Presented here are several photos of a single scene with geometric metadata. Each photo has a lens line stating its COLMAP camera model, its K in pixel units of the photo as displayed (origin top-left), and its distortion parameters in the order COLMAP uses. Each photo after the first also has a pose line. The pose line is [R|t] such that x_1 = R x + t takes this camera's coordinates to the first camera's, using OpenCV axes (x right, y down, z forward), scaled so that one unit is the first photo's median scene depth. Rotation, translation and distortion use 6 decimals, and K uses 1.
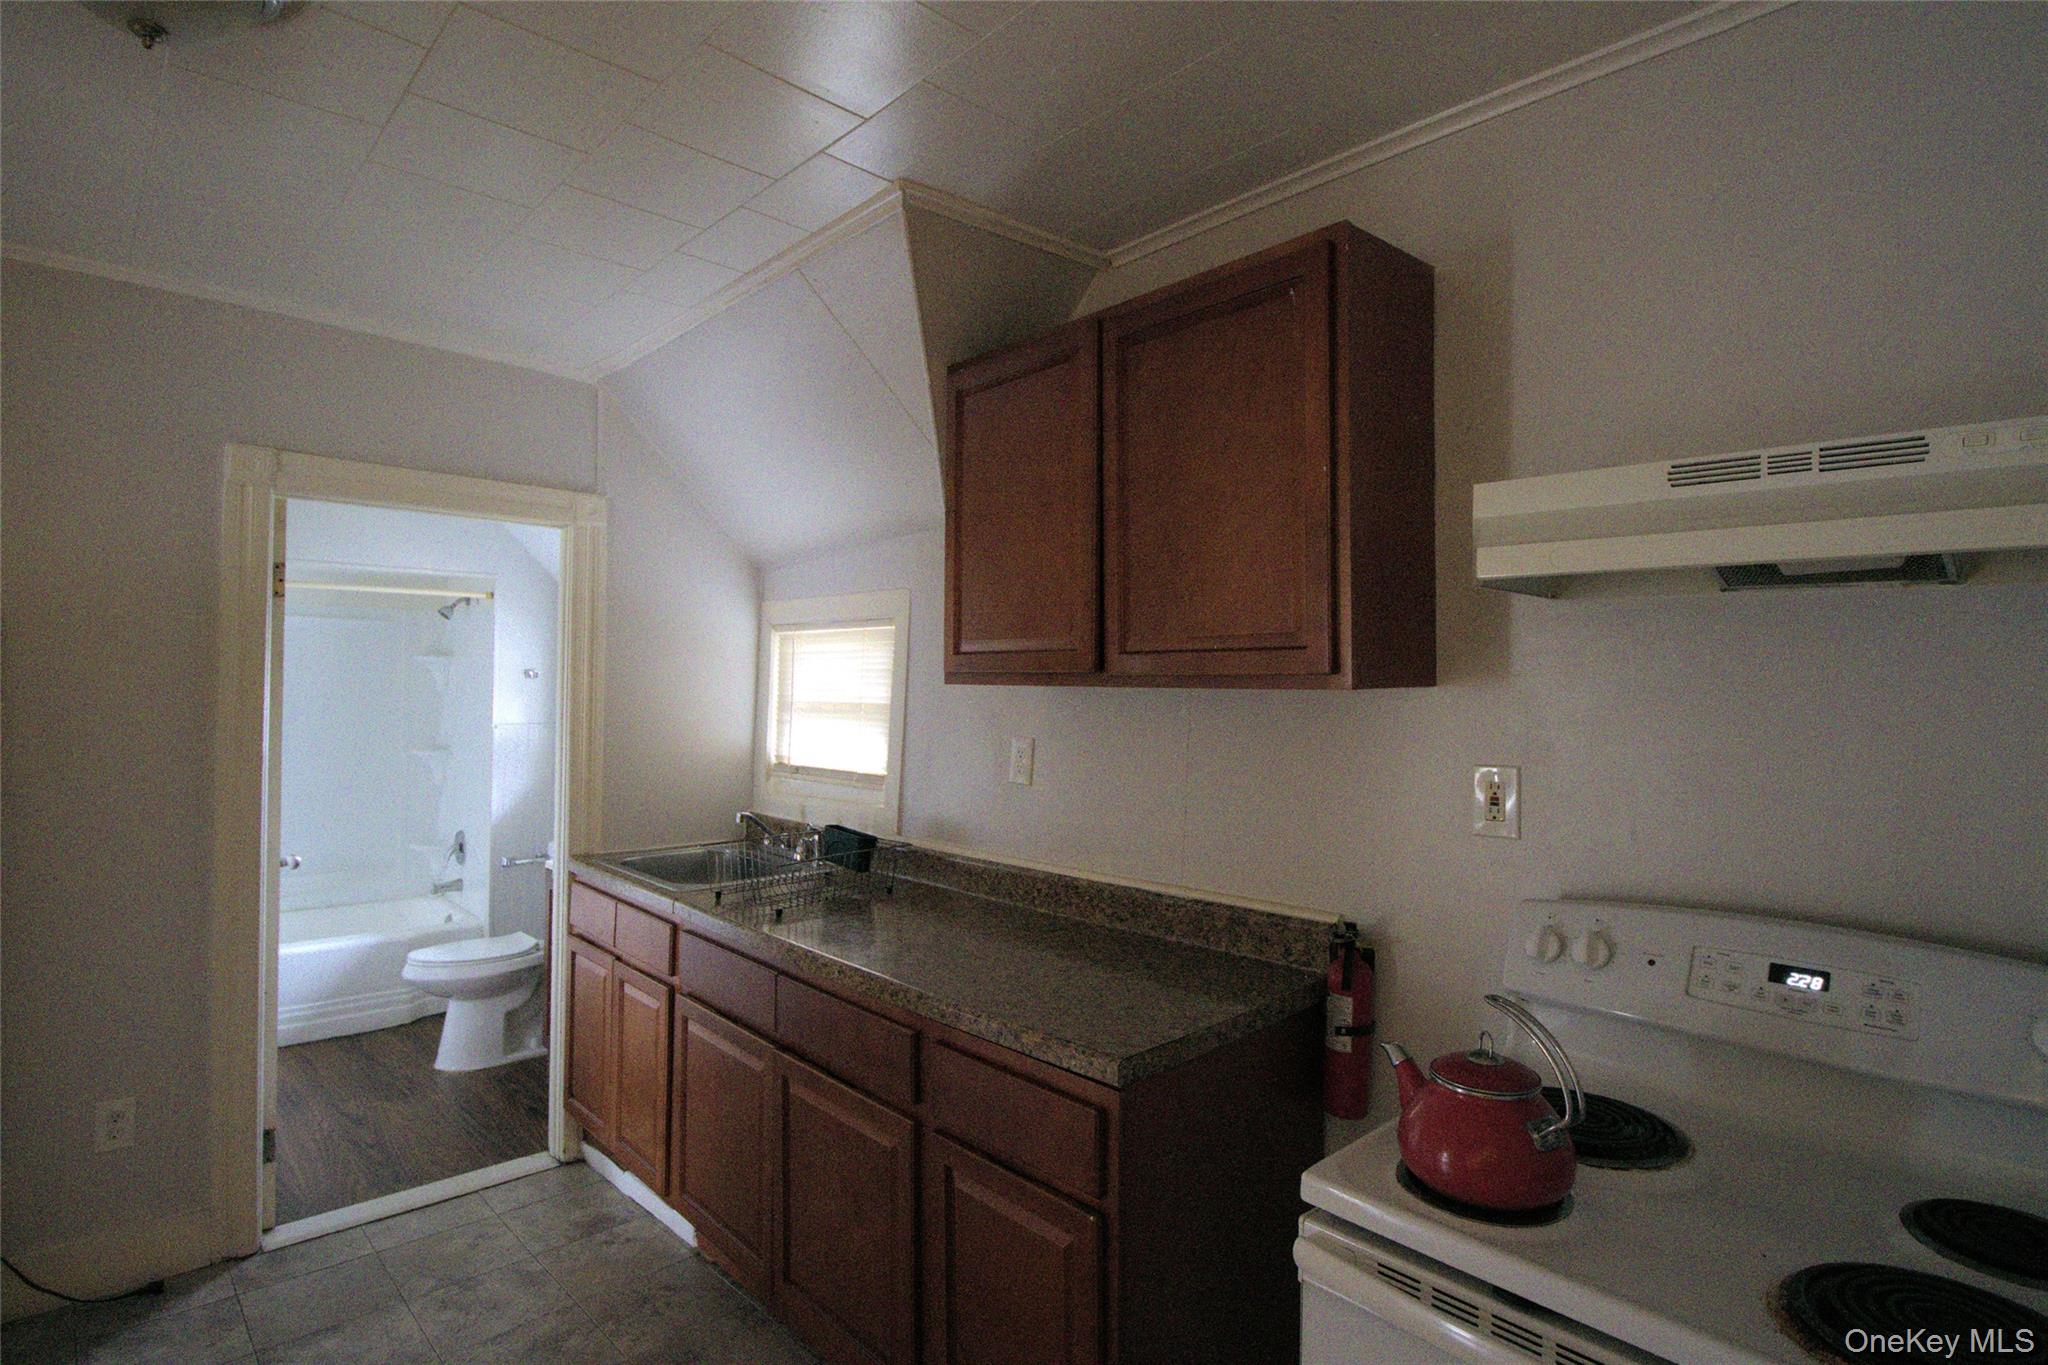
lens RADIAL K [[1013.7, 0, 1027.6], [0, 1013.7, 679.1], [0, 0, 1]] dist [-0.006988, -0.007905]
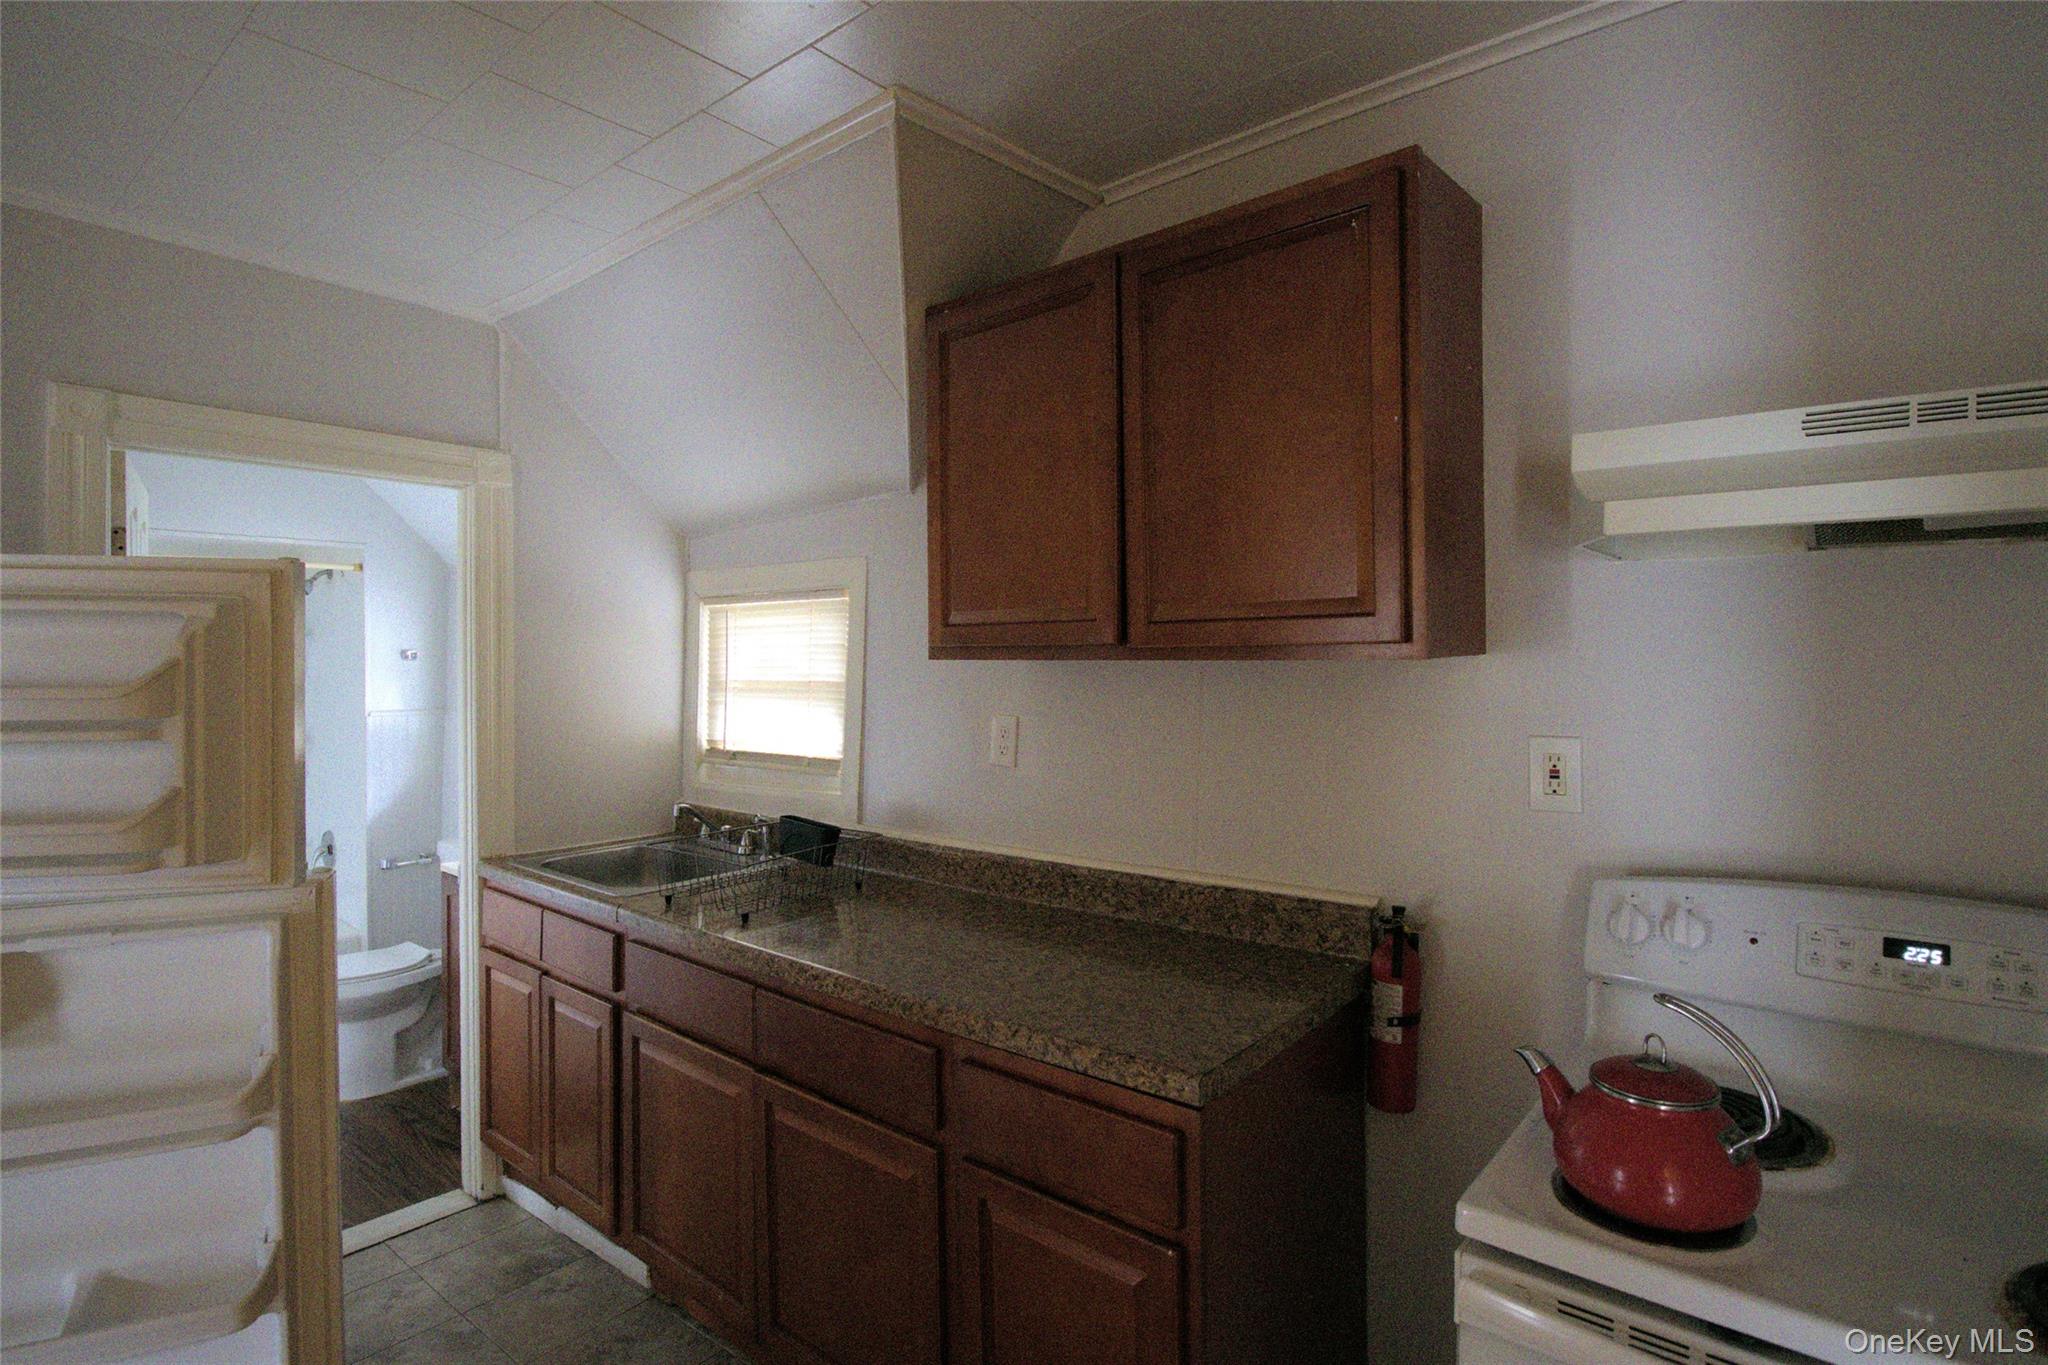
lens RADIAL K [[1013.7, 0, 1033.9], [0, 1013.7, 673.1], [0, 0, 1]] dist [-0.006988, -0.007905]
pose [[0.992589, -0.016568, 0.120386, -0.097990], [0.014082, 0.999670, 0.021475, -0.000971], [-0.120702, -0.019620, 0.992495, 0.085087]]
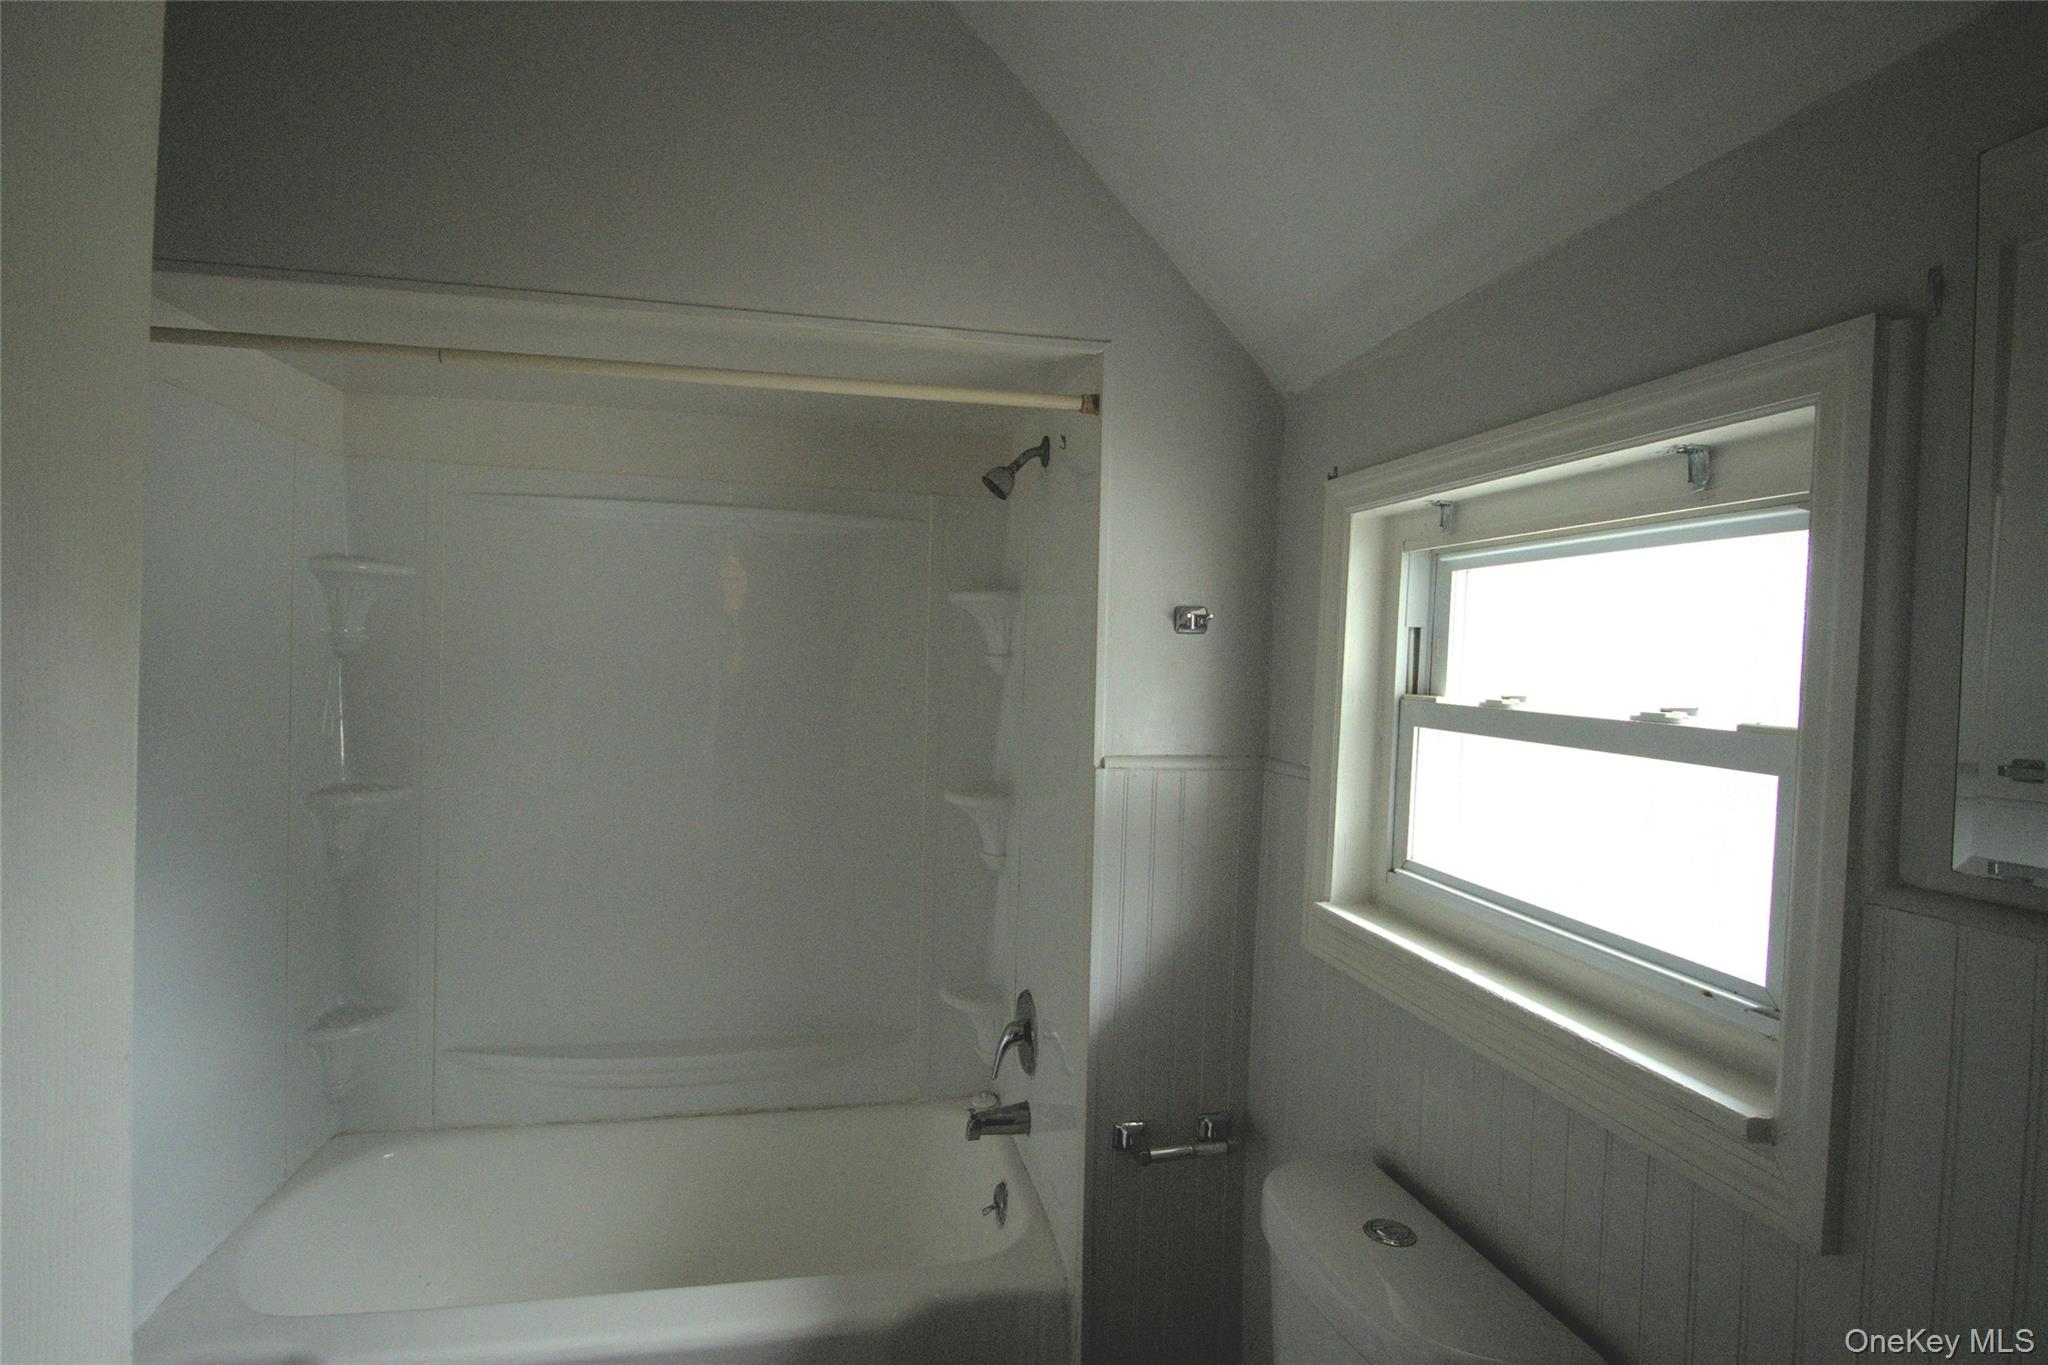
lens RADIAL K [[1013.7, 0, 1029.3], [0, 1013.7, 672.1], [0, 0, 1]] dist [-0.006988, -0.007905]
pose [[0.849695, 0.011314, -0.527154, -0.720146], [-0.003112, 0.999860, 0.016443, 0.016392], [0.527266, -0.012332, 0.849611, 1.366697]]
